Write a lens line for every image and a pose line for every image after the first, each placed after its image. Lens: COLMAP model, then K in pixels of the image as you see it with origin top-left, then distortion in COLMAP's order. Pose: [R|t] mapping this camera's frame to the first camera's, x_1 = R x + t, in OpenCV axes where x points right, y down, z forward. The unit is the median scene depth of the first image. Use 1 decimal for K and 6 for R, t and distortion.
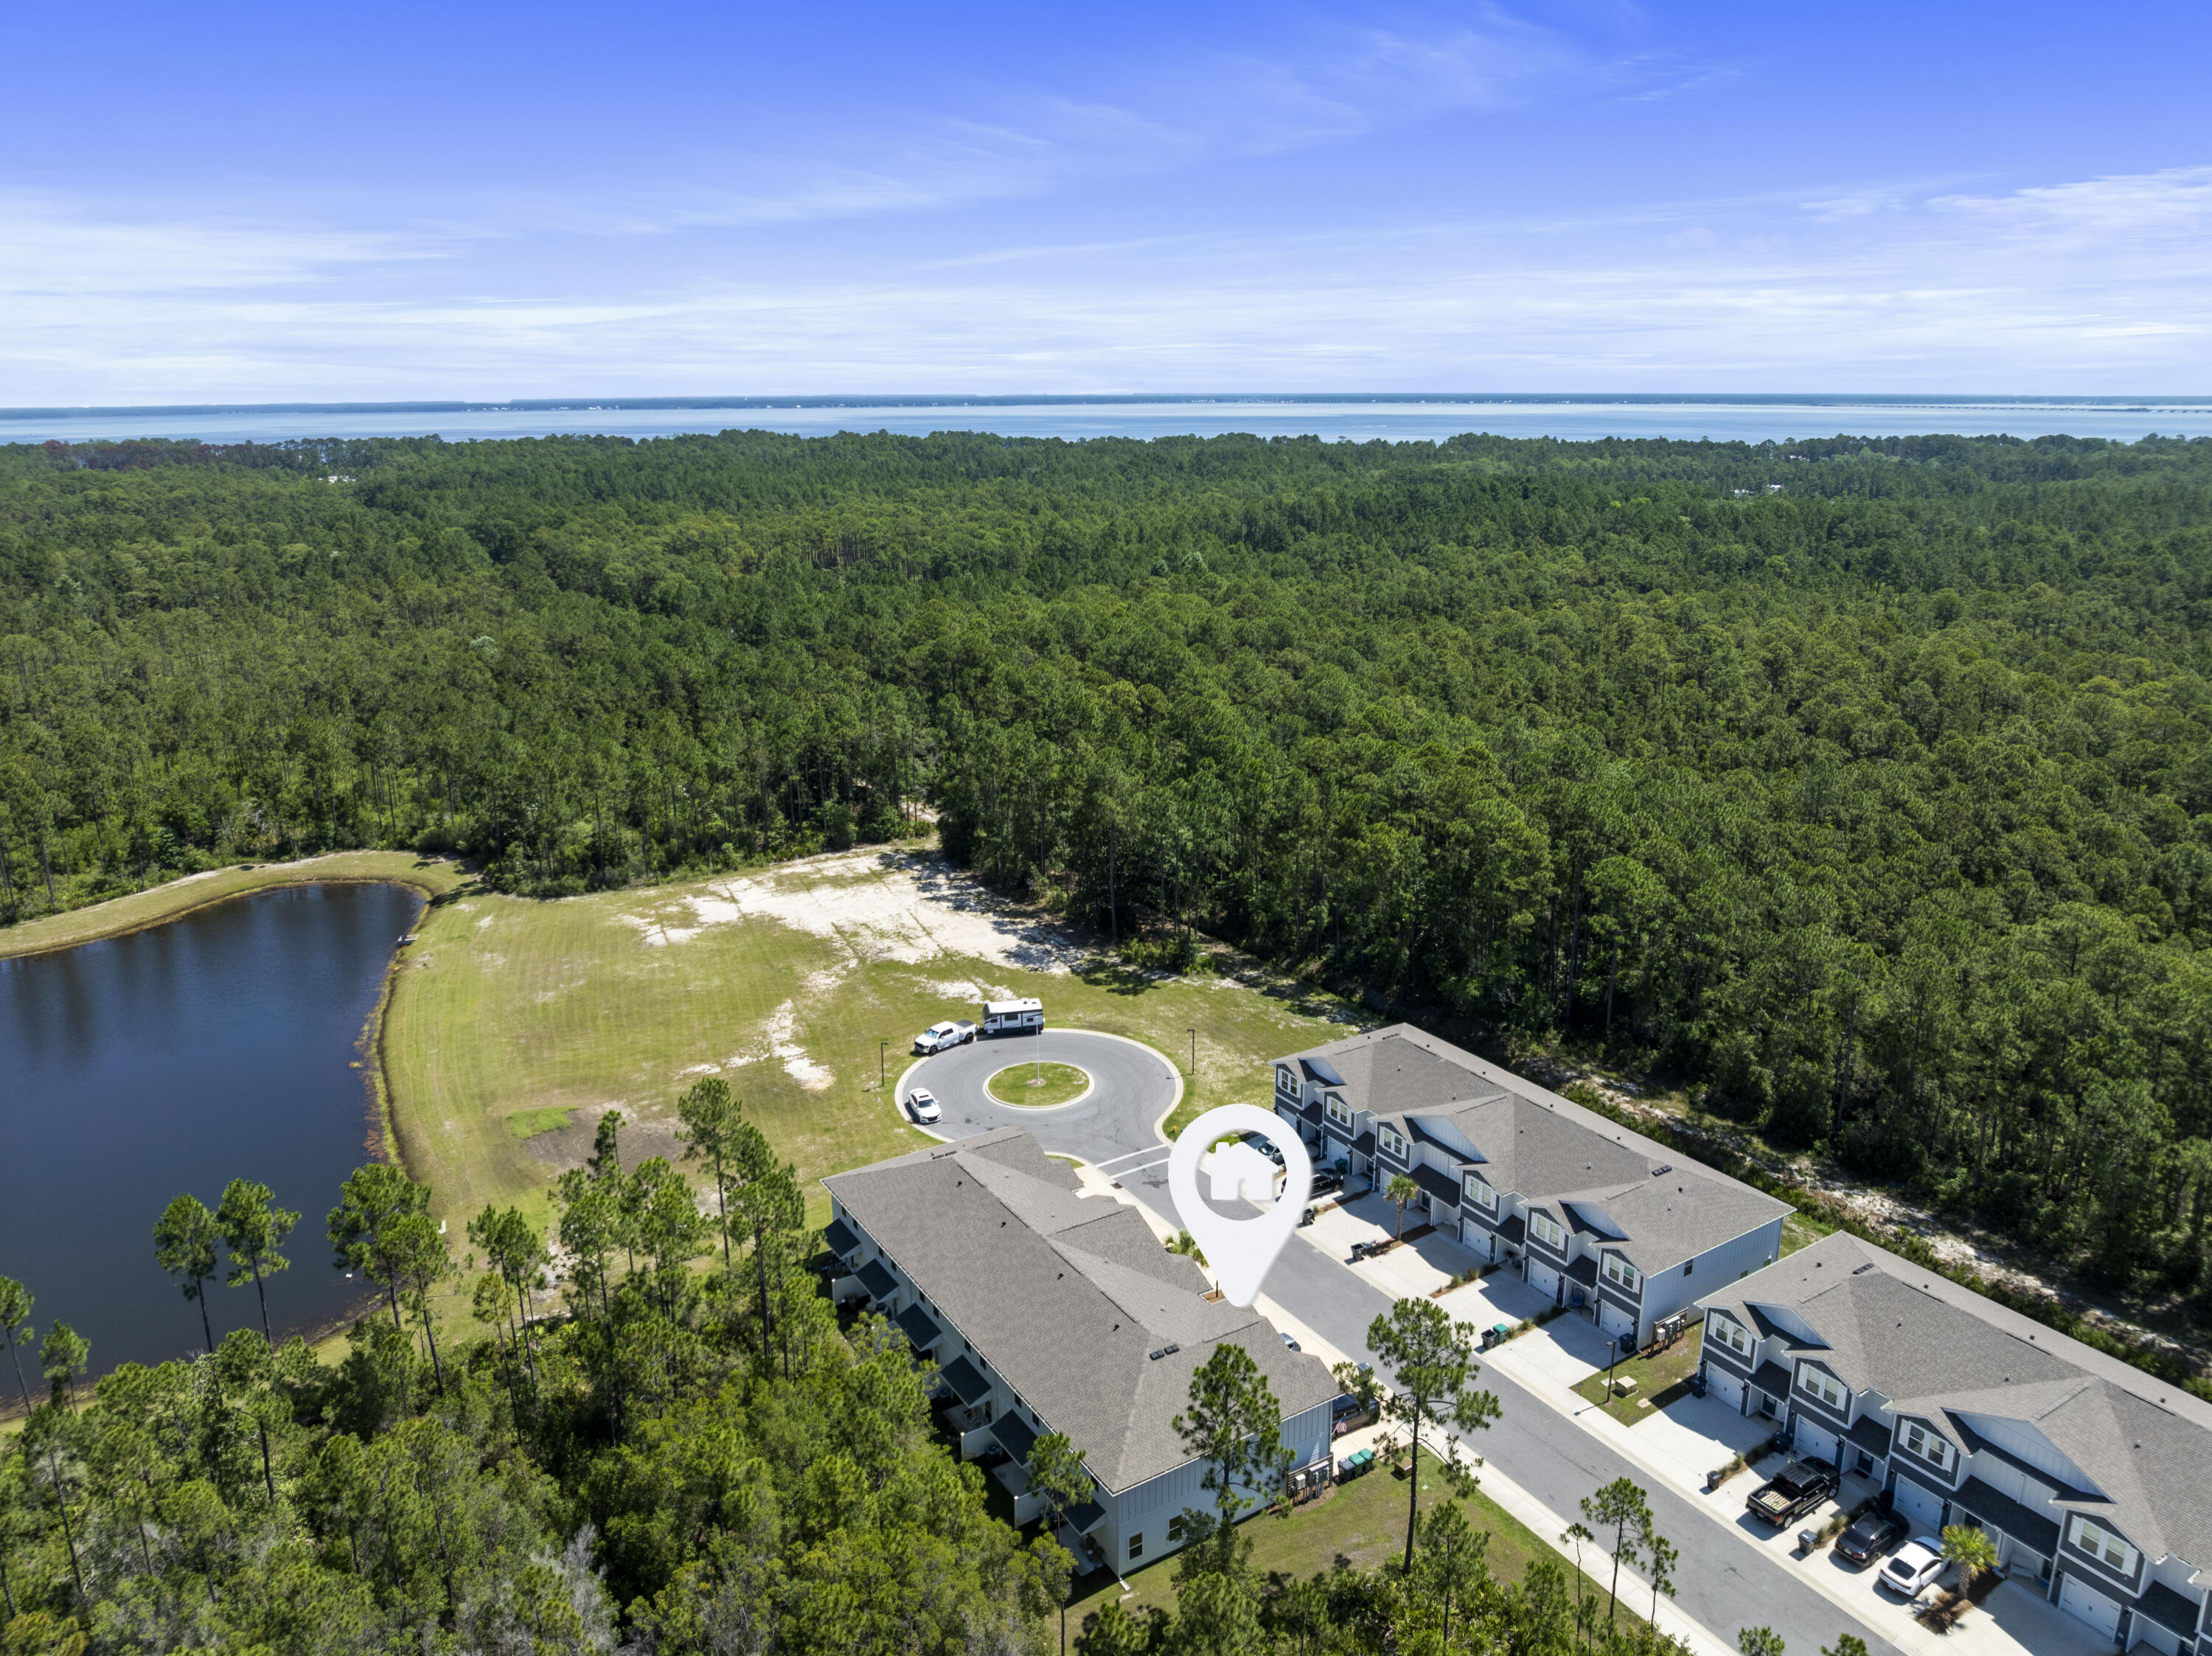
lens RADIAL K [[1549.4, 0, 1112.6], [0, 1549.4, 821.9], [0, 0, 1]] dist [-0.033977, -0.001507]
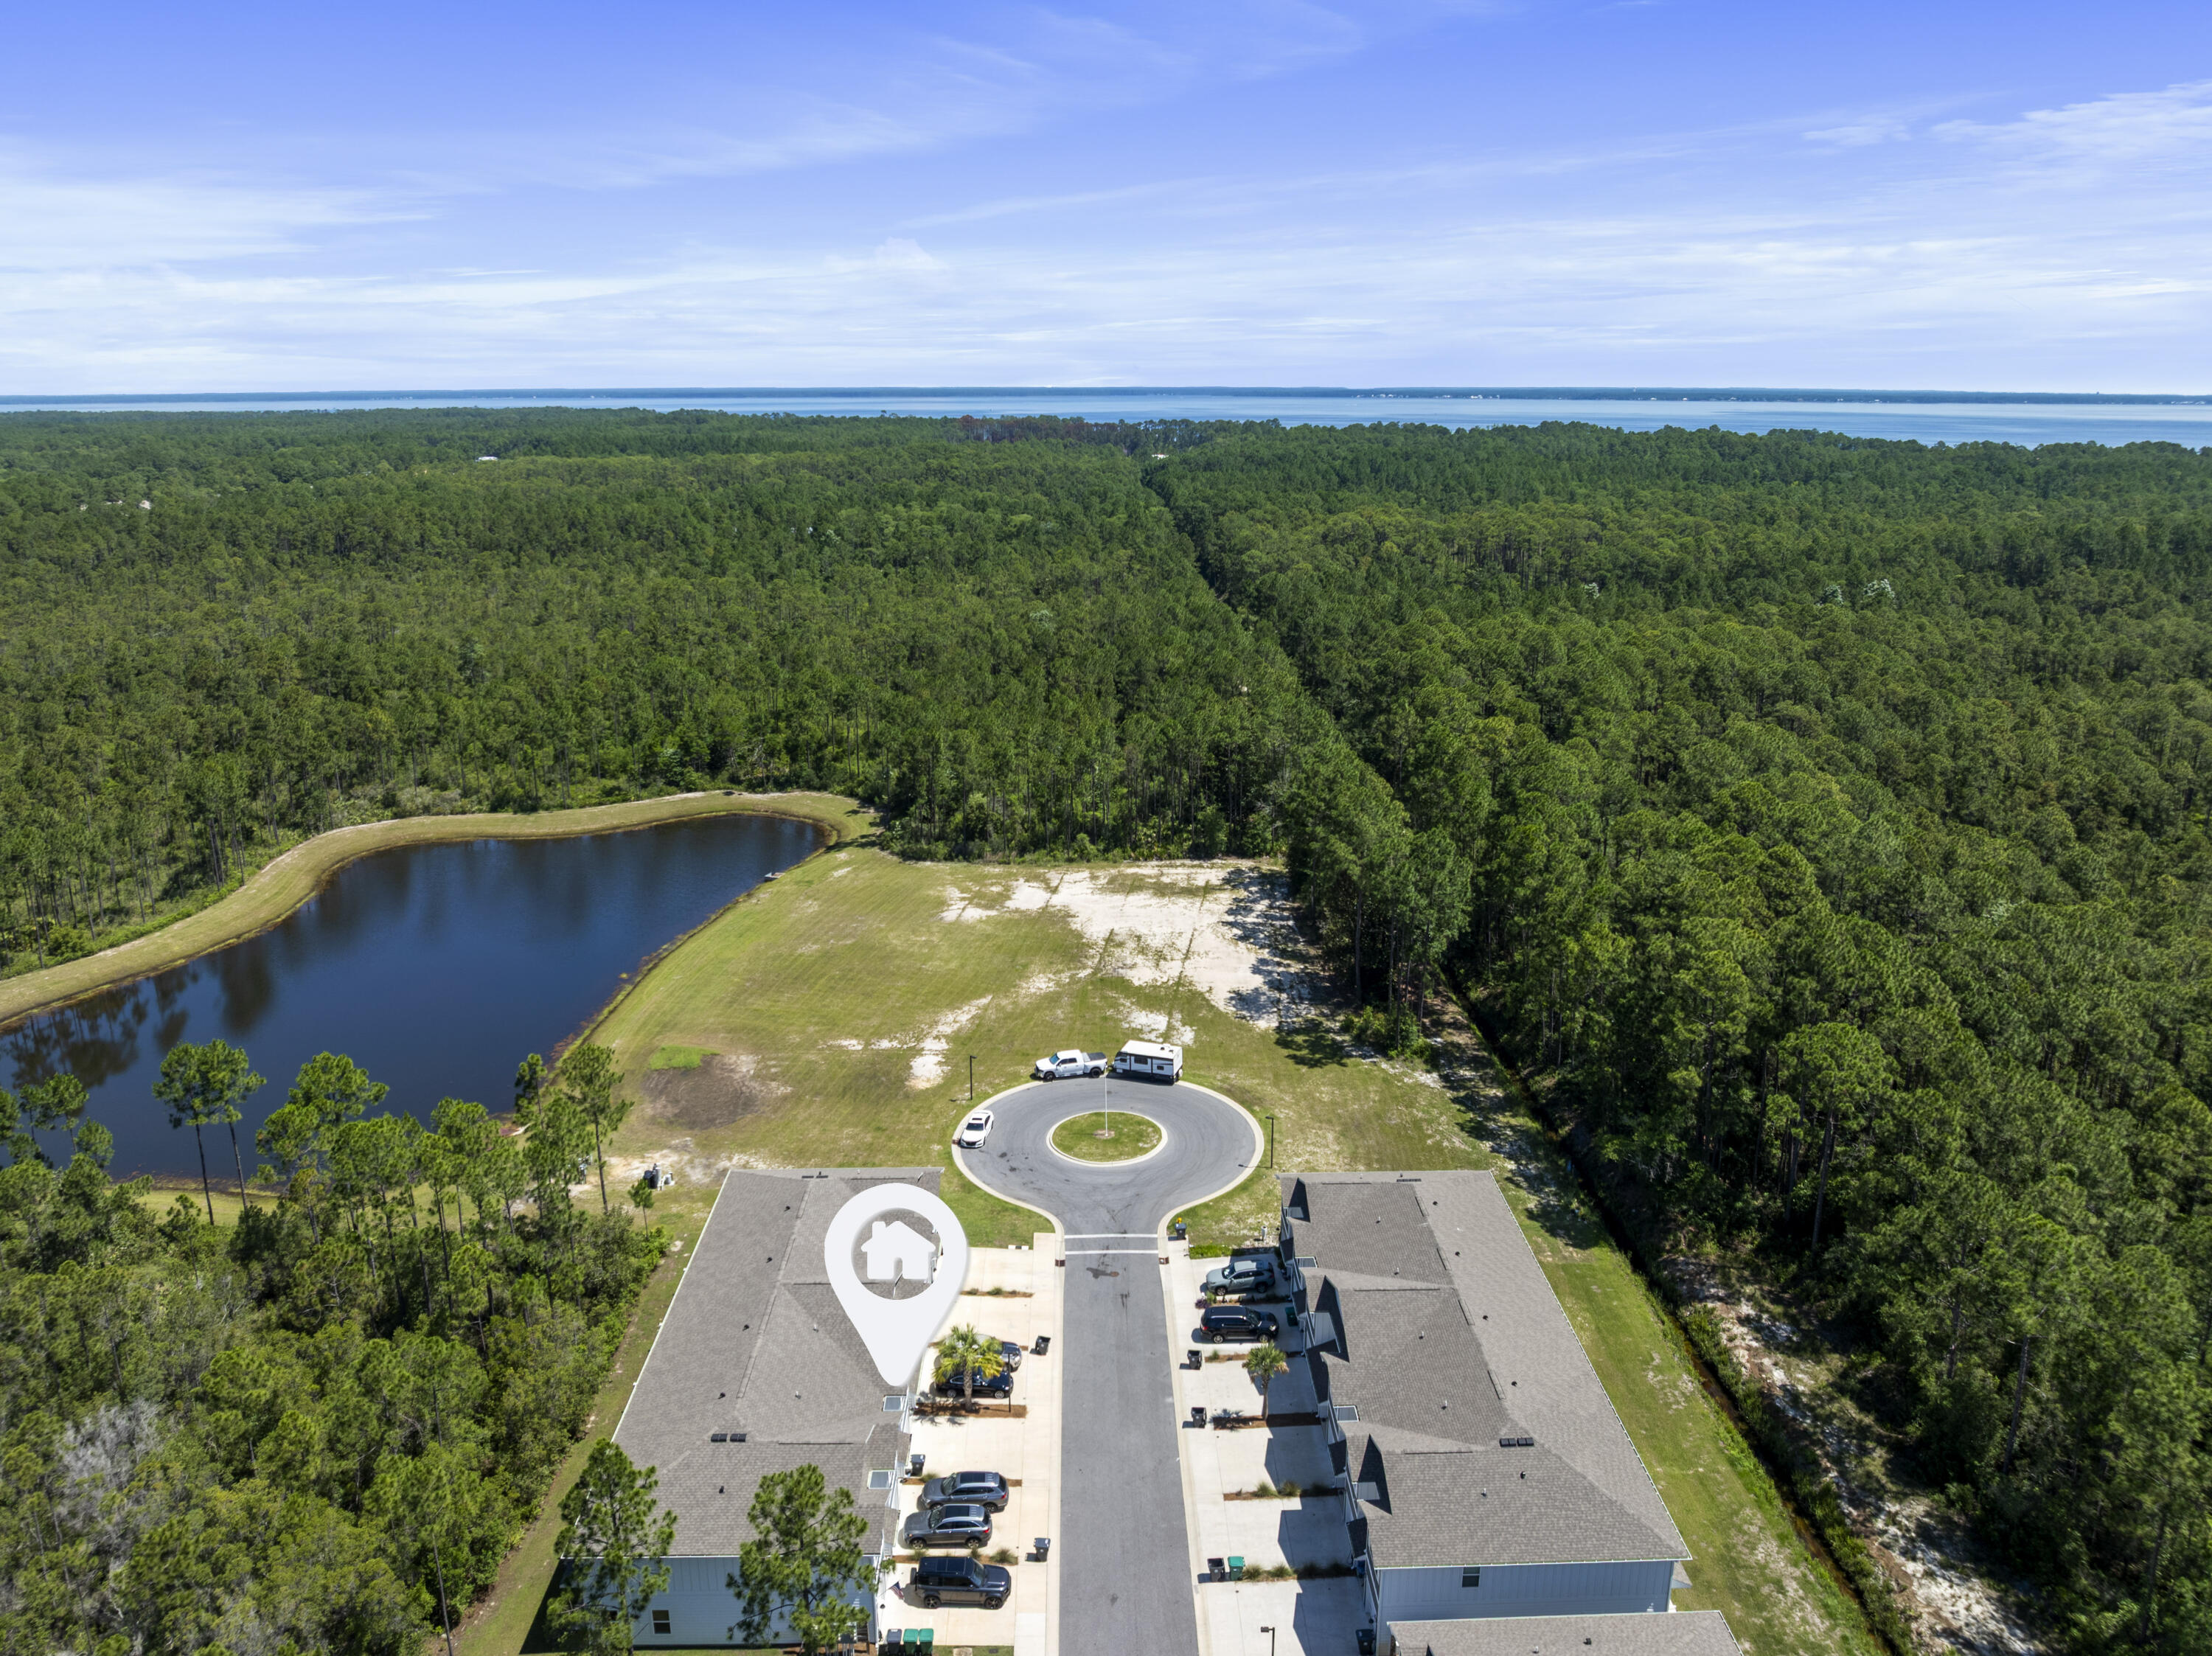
lens RADIAL K [[1569.0, 0, 1109.9], [0, 1569.0, 830.0], [0, 0, 1]] dist [-0.026069, -0.022360]
pose [[0.856338, 0.145612, -0.495462, 0.305622], [-0.141940, 0.988839, 0.045287, -0.042267], [0.496527, 0.031544, 0.867448, 0.143381]]
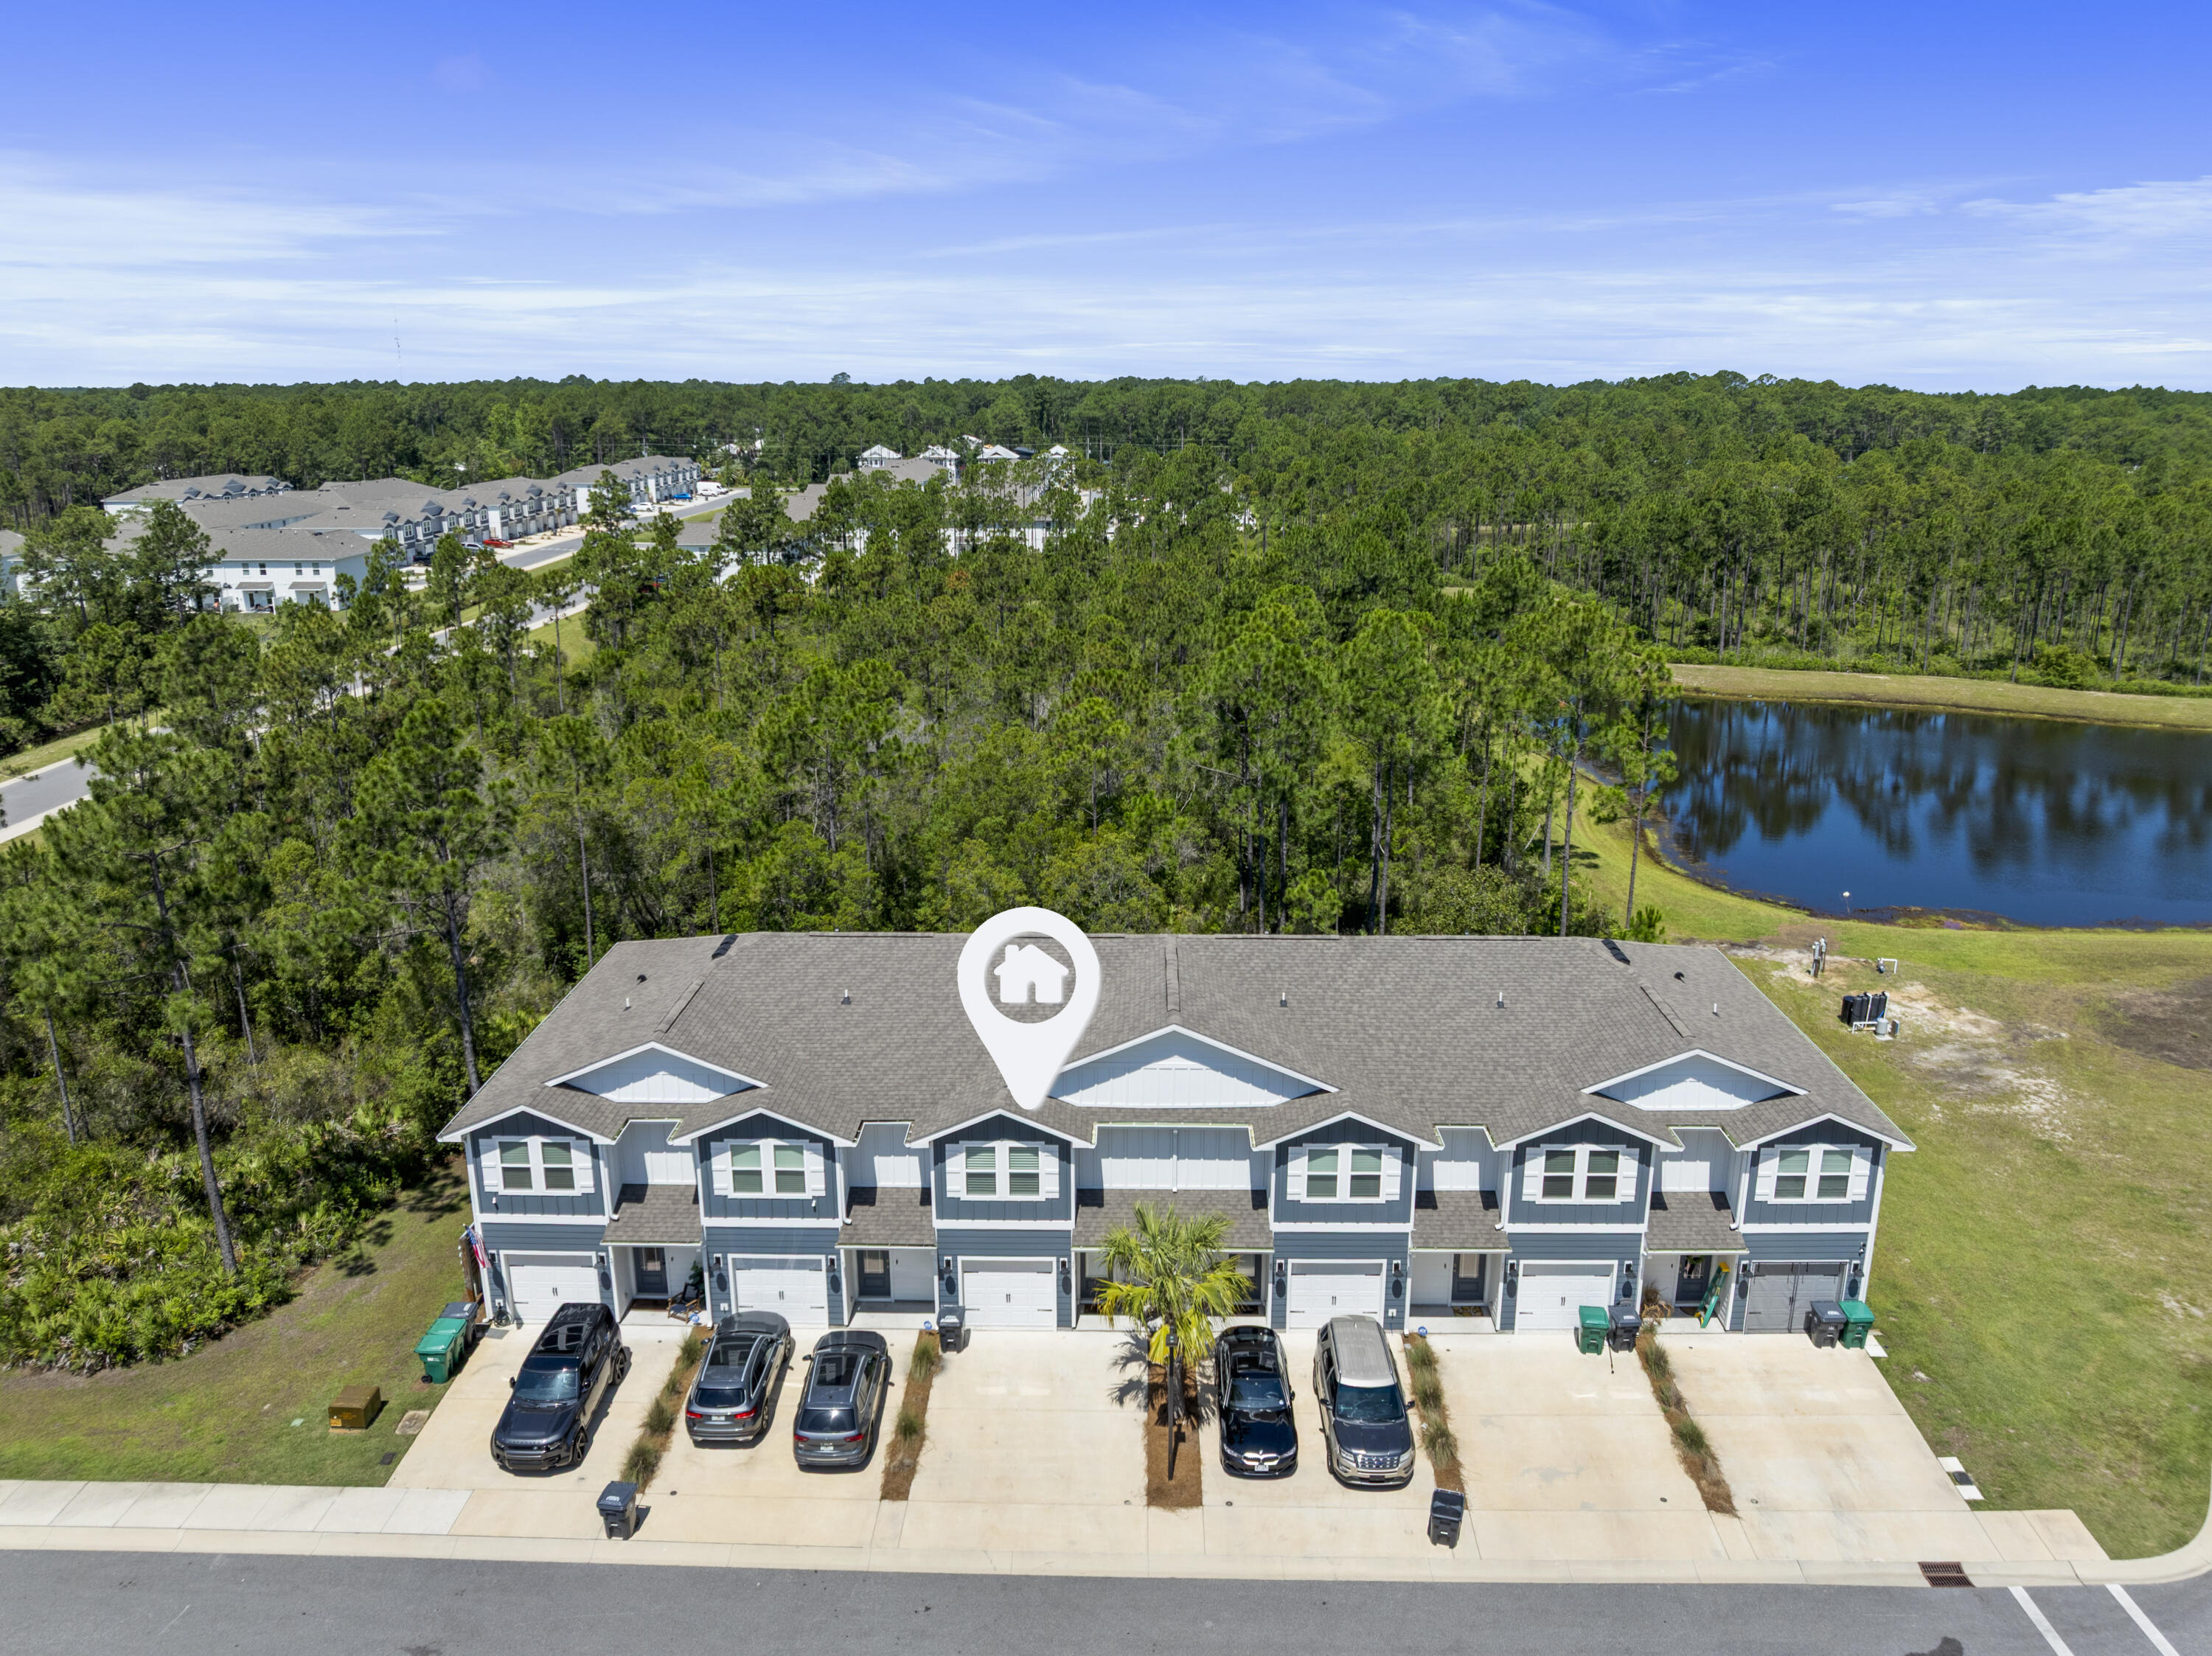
lens RADIAL K [[1613.9, 0, 1123.5], [0, 1613.9, 824.7], [0, 0, 1]] dist [-0.042391, -0.002924]
pose [[-0.542482, 0.228283, -0.808455, 0.199661], [-0.223967, 0.888235, 0.401095, 0.019393], [0.809662, 0.398654, -0.430723, 0.649763]]
